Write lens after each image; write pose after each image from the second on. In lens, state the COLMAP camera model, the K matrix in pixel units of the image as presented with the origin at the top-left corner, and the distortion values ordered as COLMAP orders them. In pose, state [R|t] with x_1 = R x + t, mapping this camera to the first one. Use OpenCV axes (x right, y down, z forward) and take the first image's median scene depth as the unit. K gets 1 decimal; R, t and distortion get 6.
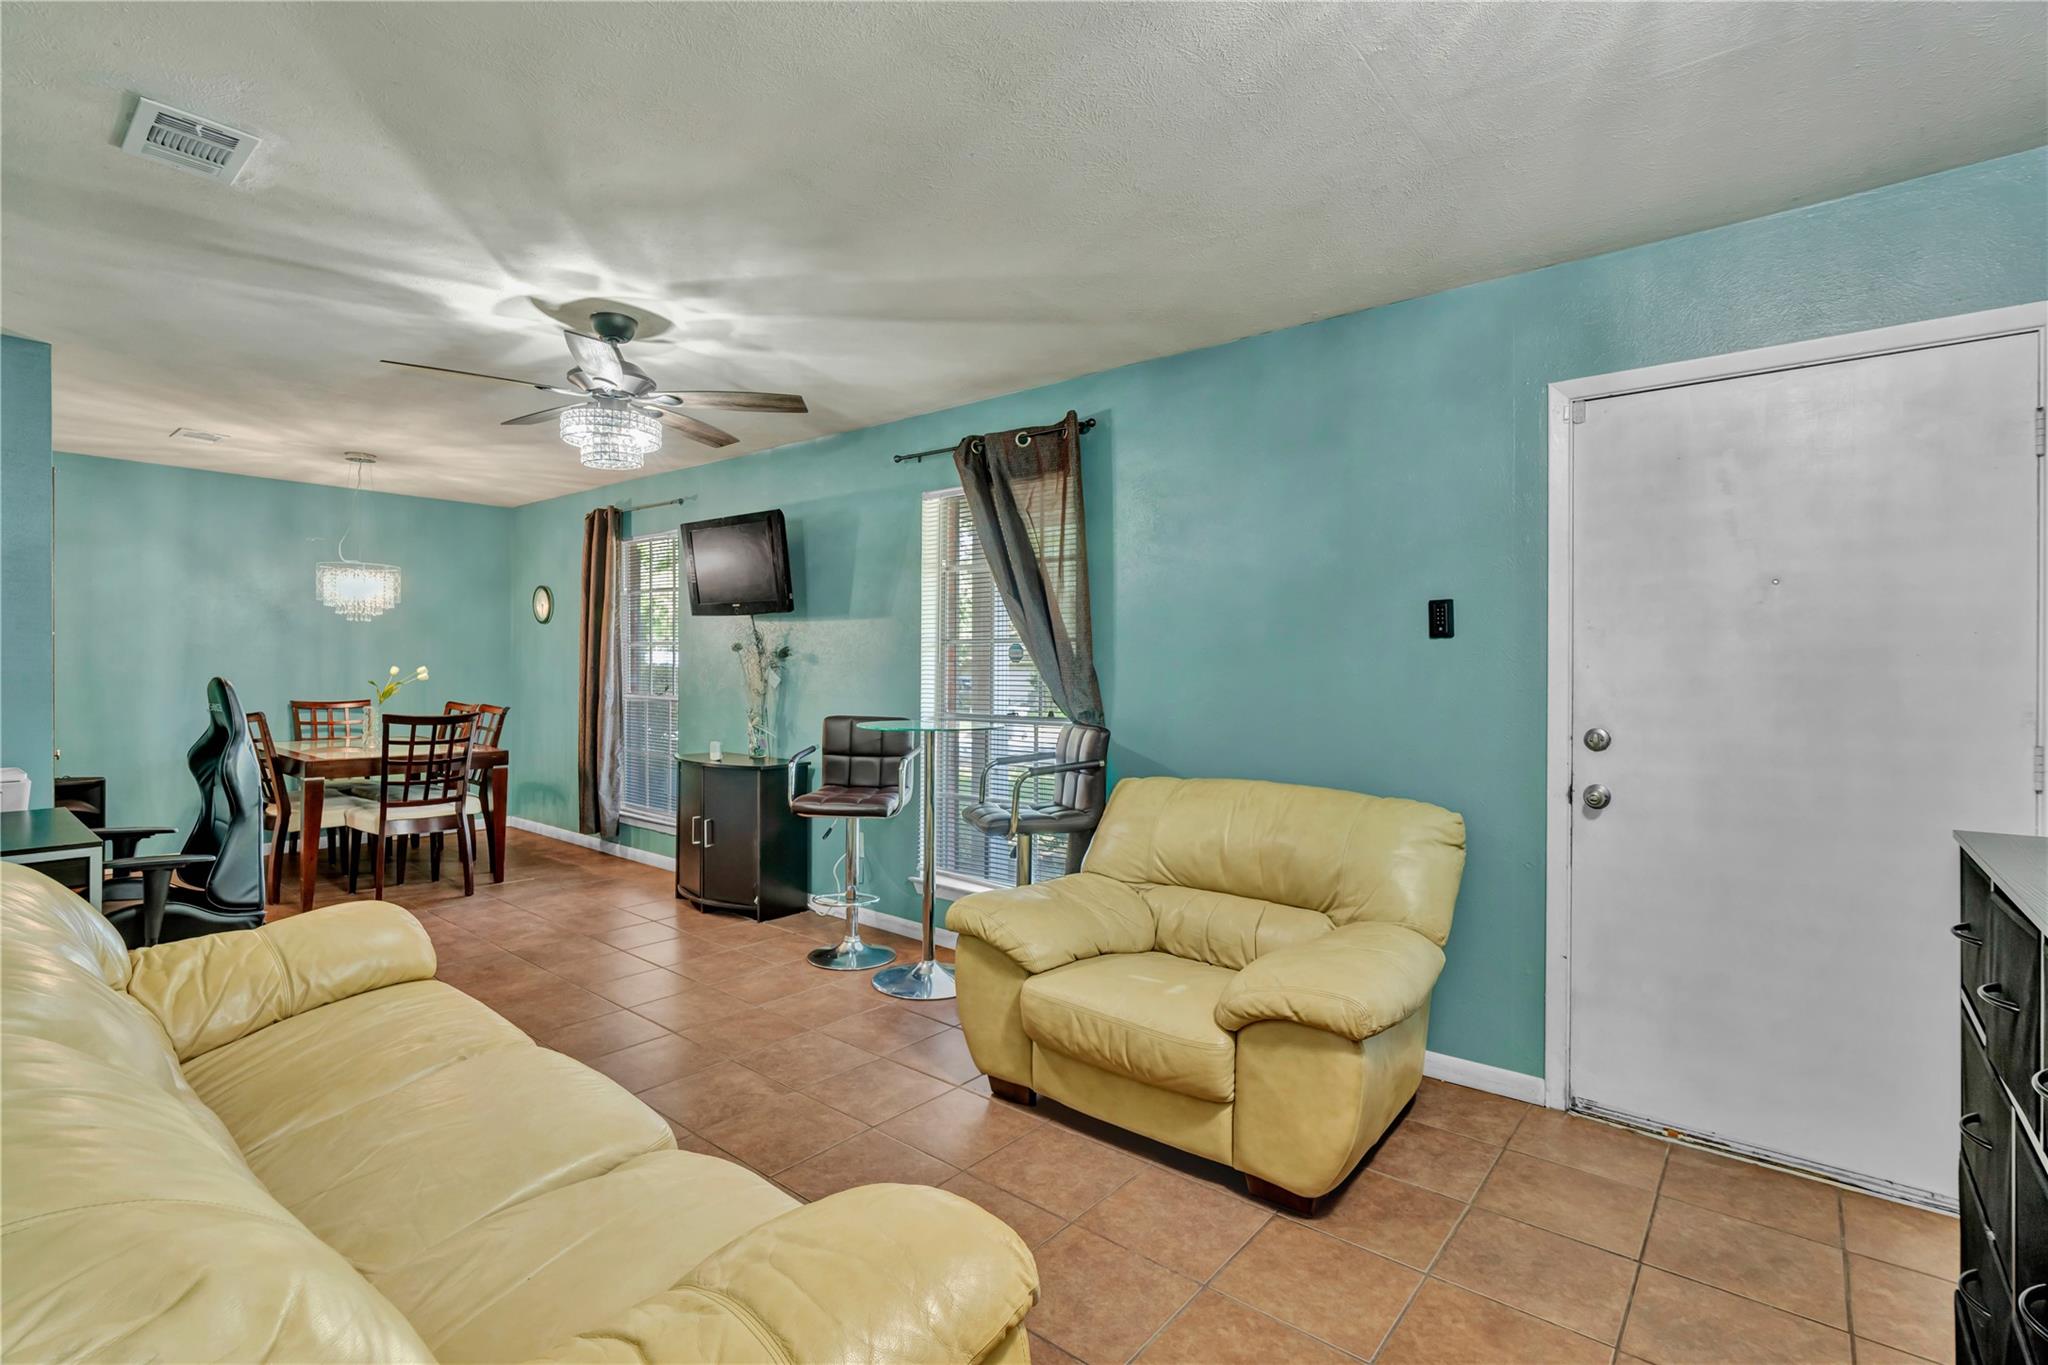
lens RADIAL K [[940.1, 0, 1013.1], [0, 940.1, 669.0], [0, 0, 1]] dist [-0.002464, -0.000489]
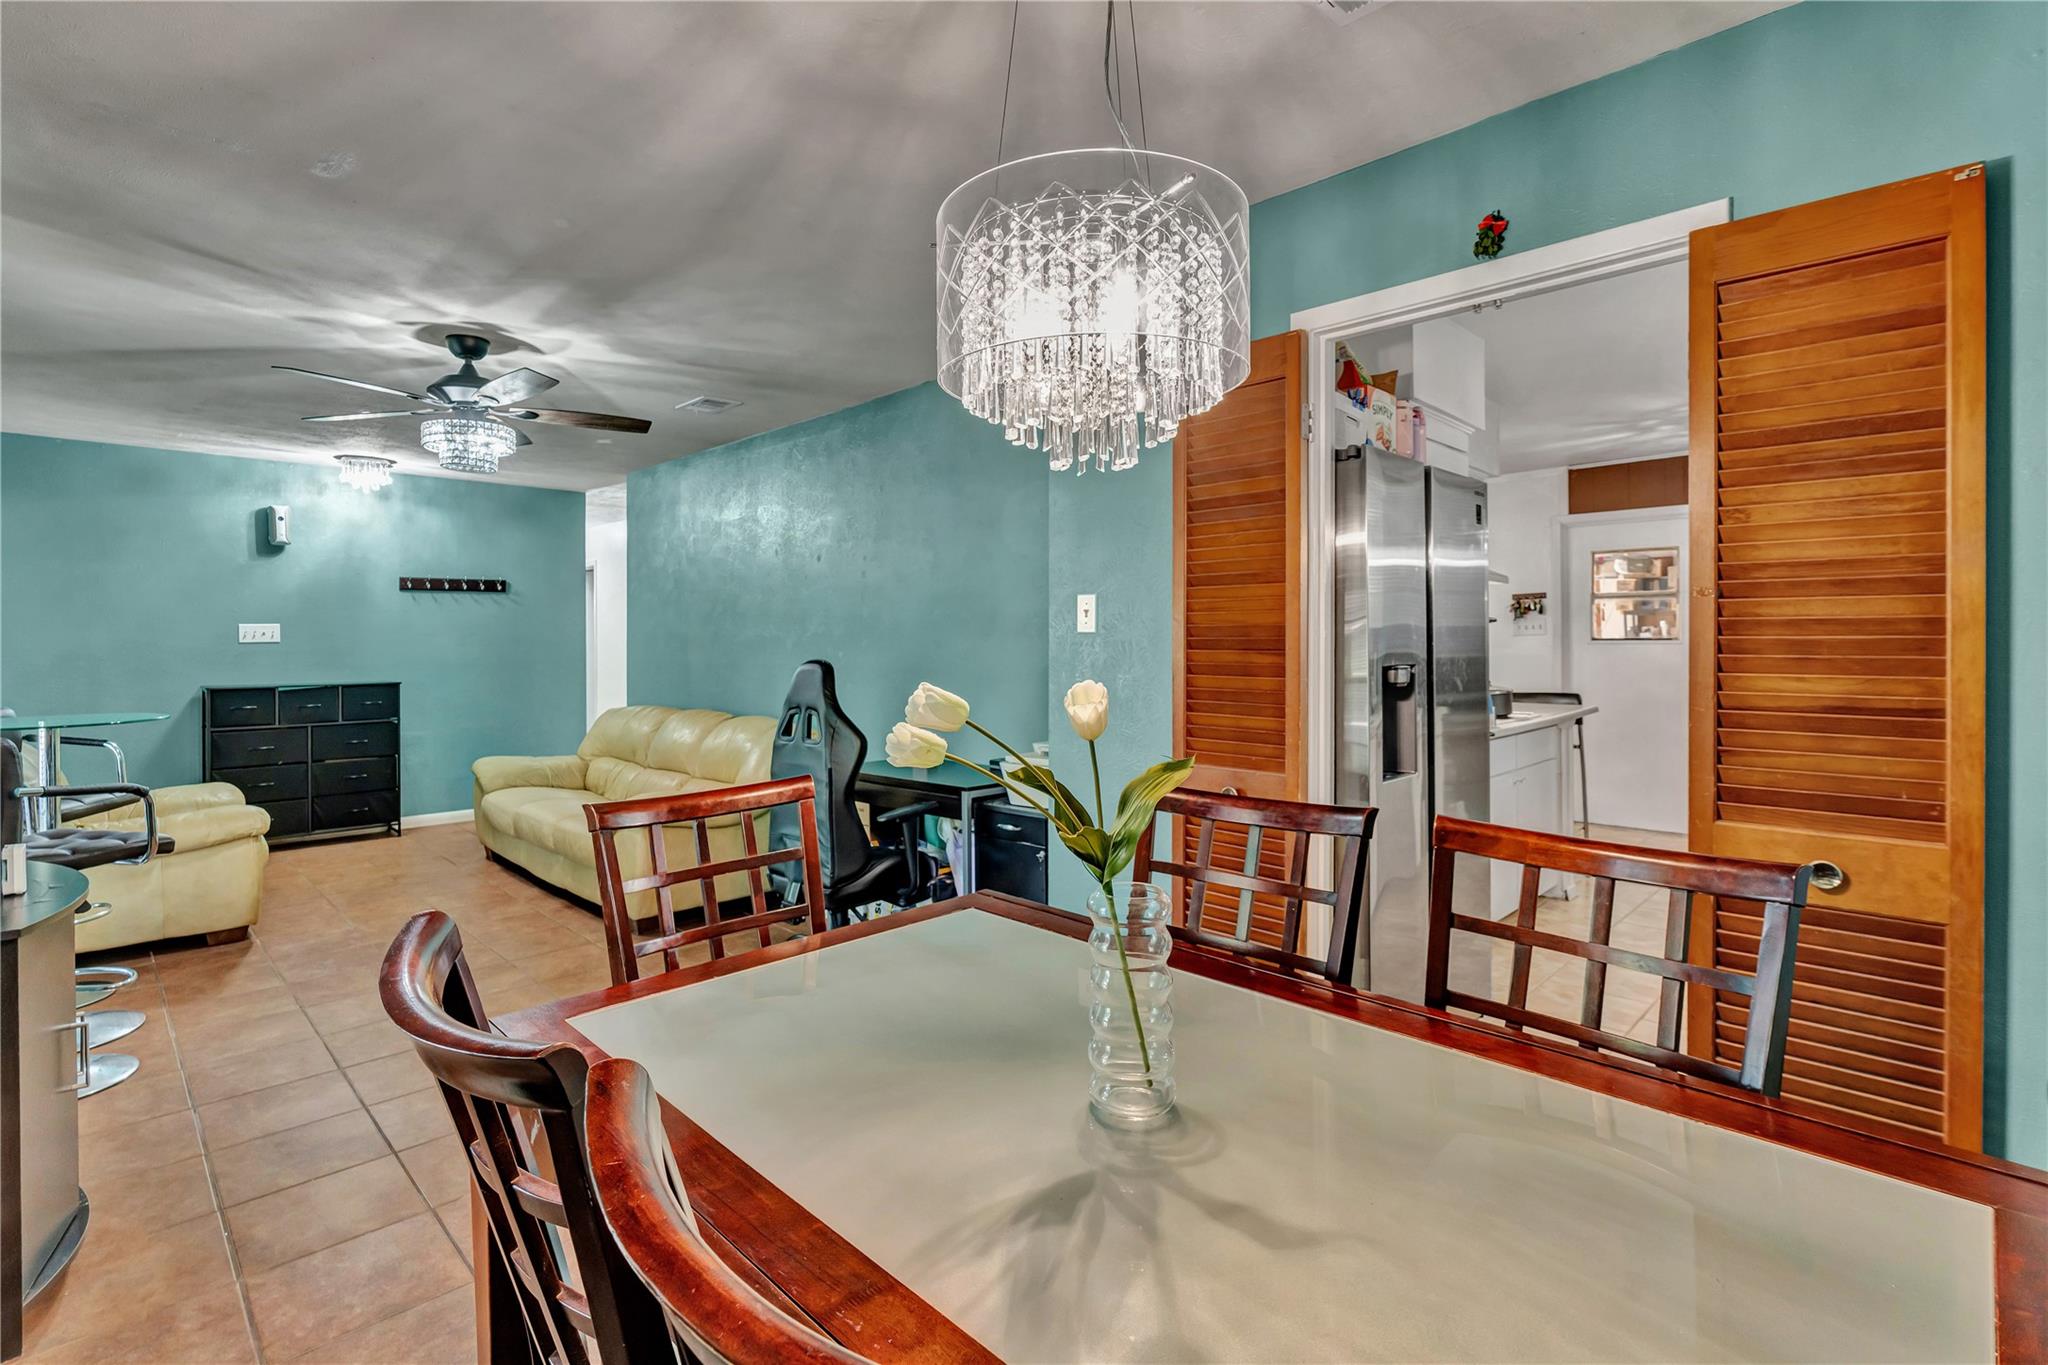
lens RADIAL K [[956.4, 0, 1028.7], [0, 956.4, 639.3], [0, 0, 1]] dist [-0.000317, -0.000203]
pose [[-0.996092, -0.001500, 0.088314, -1.164834], [-0.001009, 0.999984, 0.005605, -0.020088], [-0.088321, 0.005494, -0.996077, 2.030341]]
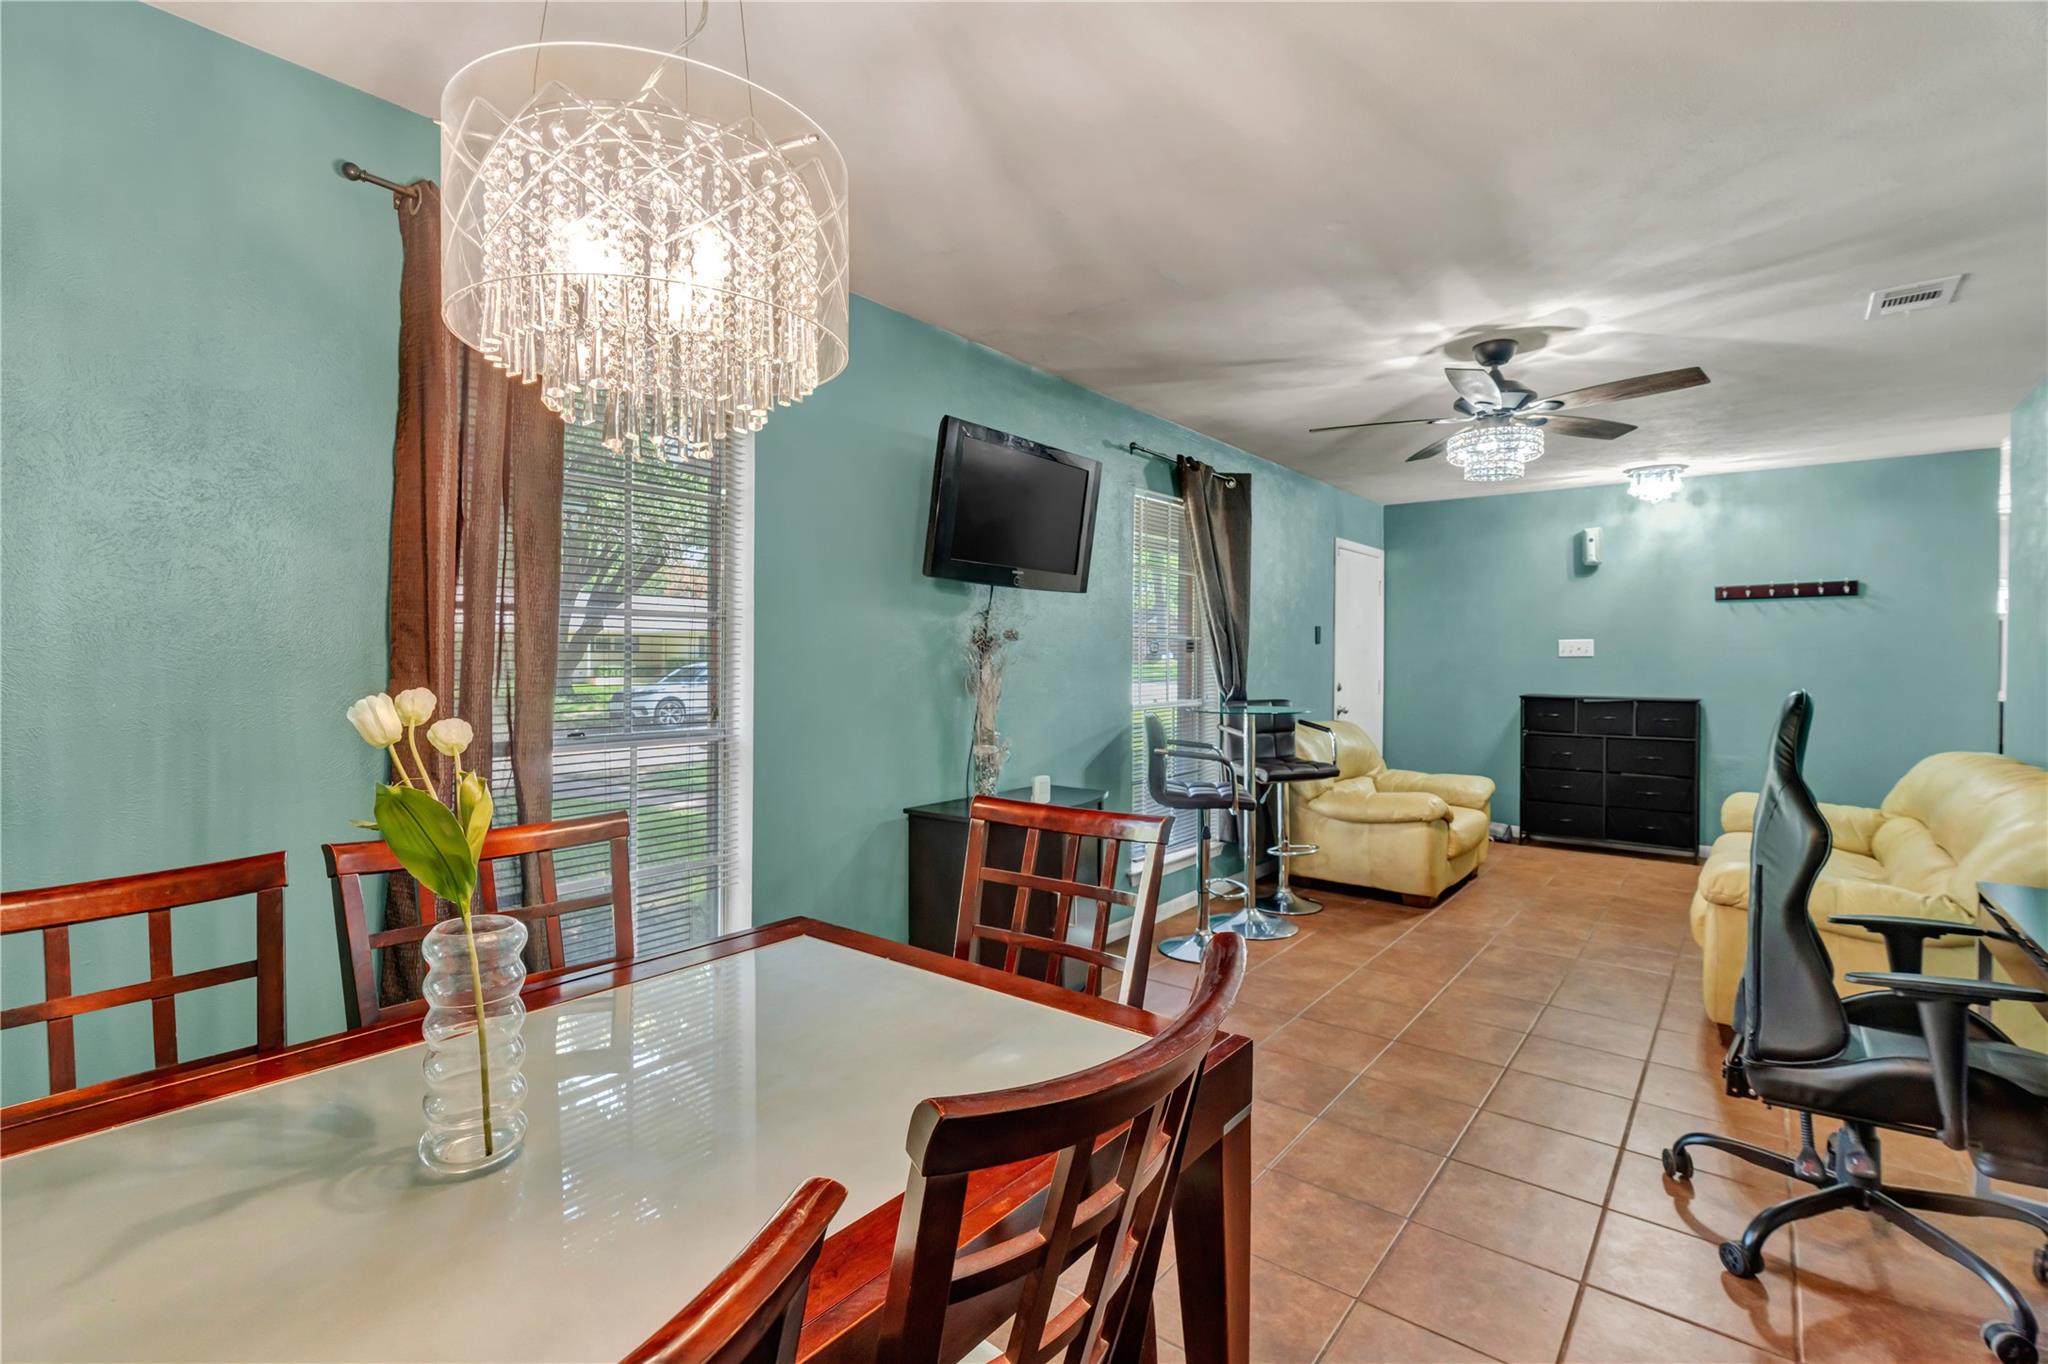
lens RADIAL K [[940.1, 0, 1013.1], [0, 940.1, 668.5], [0, 0, 1]] dist [-0.002464, -0.000489]
pose [[-0.018508, -0.020602, 0.999616, -1.471132], [0.003624, 0.999780, 0.020673, -0.021757], [-0.999822, 0.004005, -0.018430, 1.539136]]
